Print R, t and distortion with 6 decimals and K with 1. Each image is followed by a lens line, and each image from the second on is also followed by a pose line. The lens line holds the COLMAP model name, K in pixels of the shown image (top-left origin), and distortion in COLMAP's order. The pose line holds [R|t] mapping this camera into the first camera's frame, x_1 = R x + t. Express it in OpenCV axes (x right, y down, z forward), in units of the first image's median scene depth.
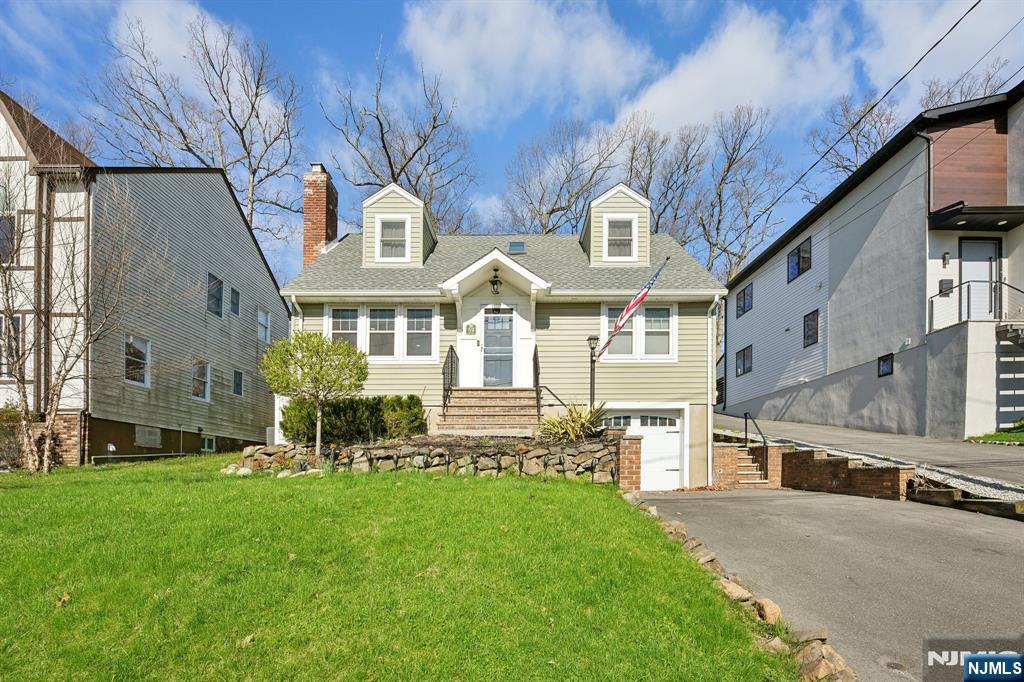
lens RADIAL K [[422.8, 0, 513.2], [0, 422.8, 342.2], [0, 0, 1]] dist [-0.001460, -0.007550]
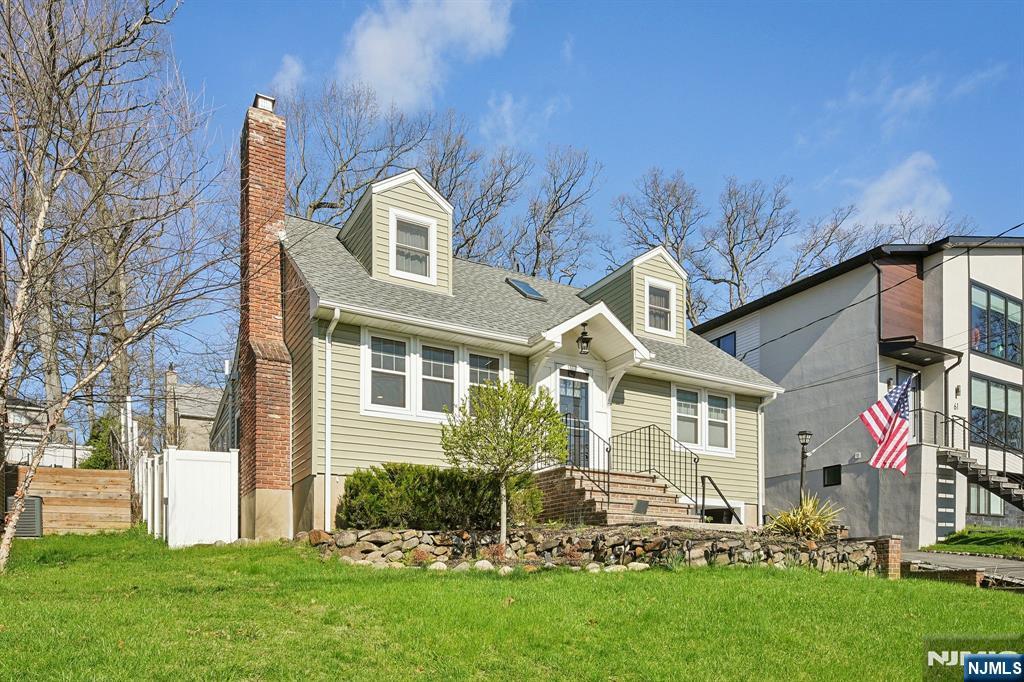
lens RADIAL K [[617.9, 0, 511.1], [0, 617.9, 342.0], [0, 0, 1]] dist [-0.008078, -0.006817]
pose [[0.888704, 0.172385, 0.424840, -0.663807], [-0.139053, 0.984321, -0.108522, 0.011704], [-0.436886, 0.037369, 0.898740, -0.035389]]
